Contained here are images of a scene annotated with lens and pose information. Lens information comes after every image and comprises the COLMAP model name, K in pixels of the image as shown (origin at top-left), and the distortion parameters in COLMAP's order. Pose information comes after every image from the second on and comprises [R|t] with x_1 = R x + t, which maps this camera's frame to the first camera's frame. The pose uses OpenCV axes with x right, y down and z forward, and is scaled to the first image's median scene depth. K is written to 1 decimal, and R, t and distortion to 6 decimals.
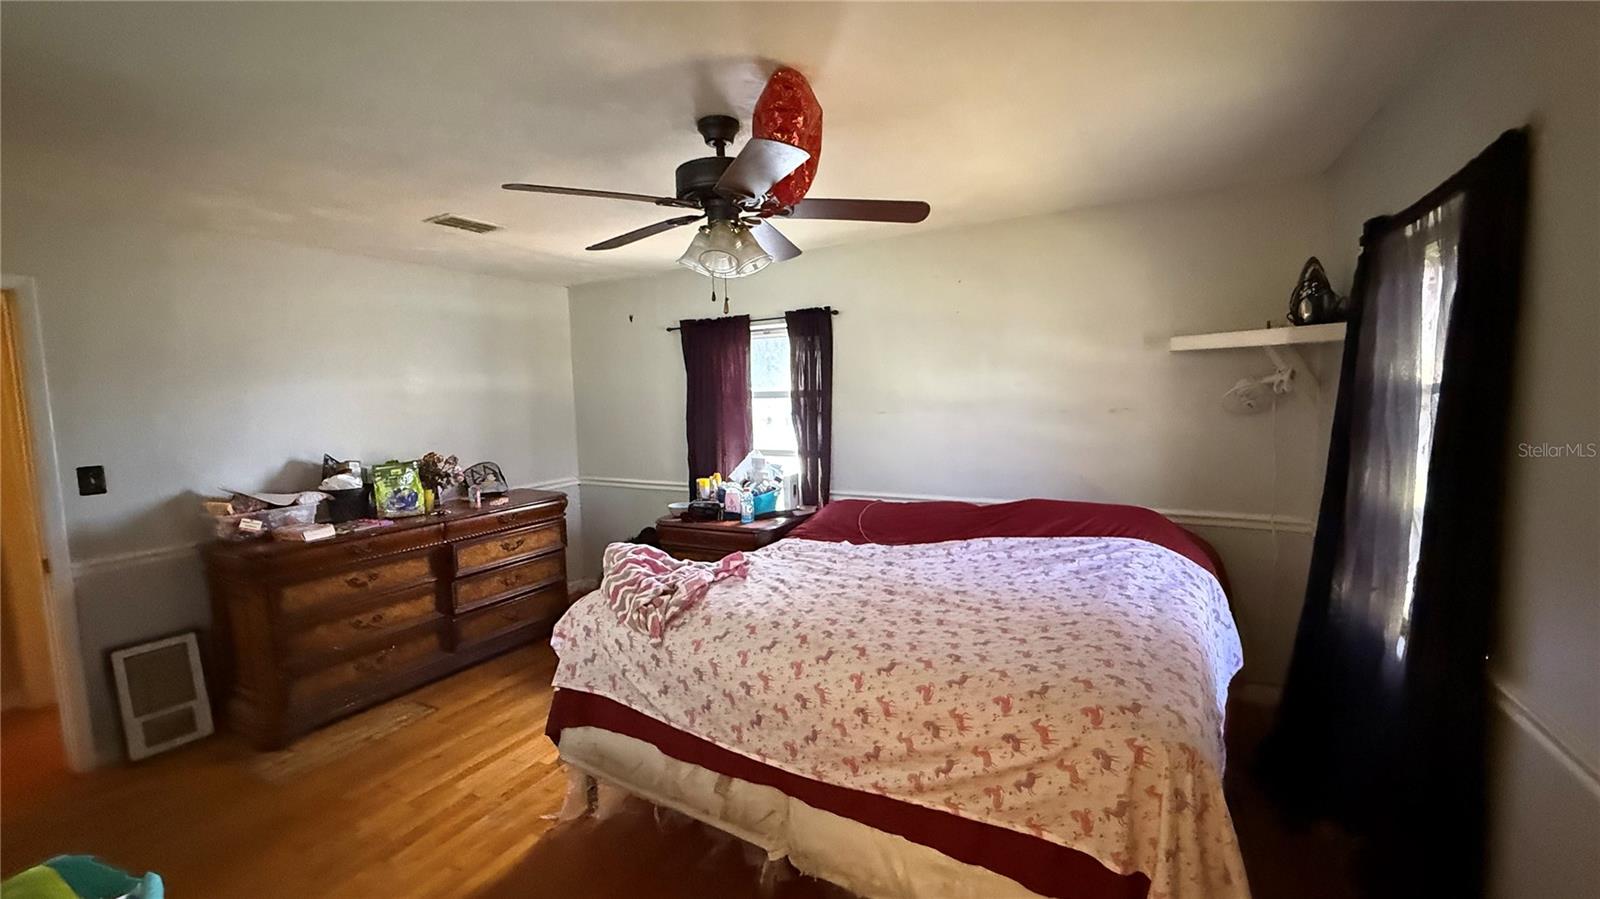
lens RADIAL K [[611.9, 0, 803.3], [0, 611.9, 464.3], [0, 0, 1]] dist [0.000191, 0.000052]
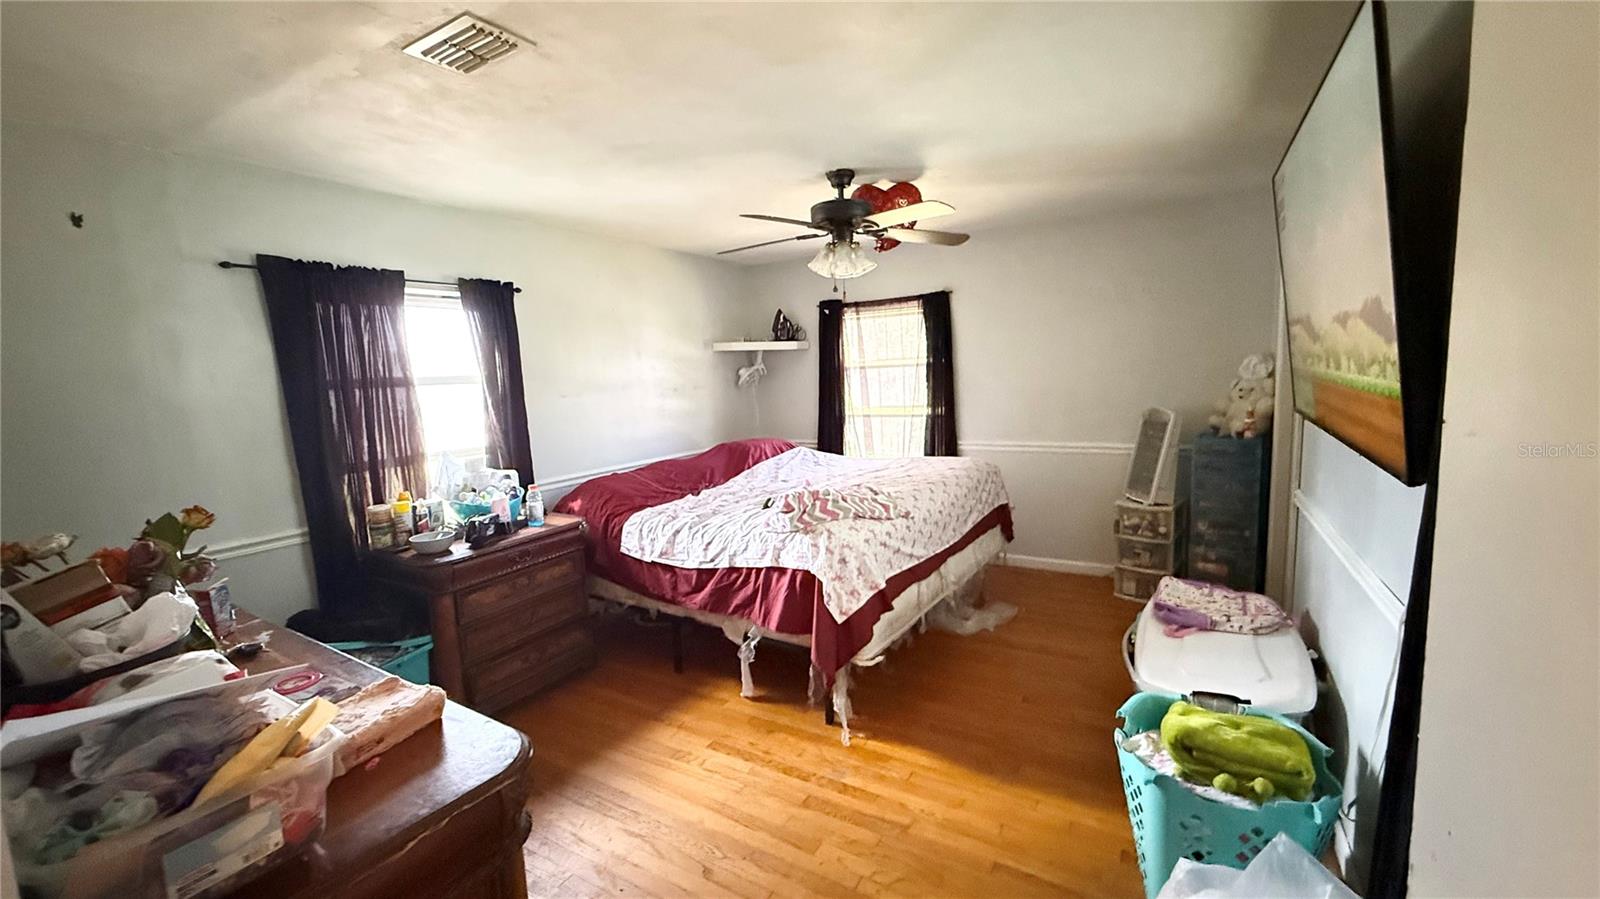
lens RADIAL K [[638.2, 0, 797.4], [0, 638.2, 453.6], [0, 0, 1]] dist [0.000755, 0.000480]
pose [[0.060689, -0.103147, 0.992813, -1.091021], [0.159155, 0.982921, 0.092390, -0.034635], [-0.985386, 0.152404, 0.076069, 0.667542]]
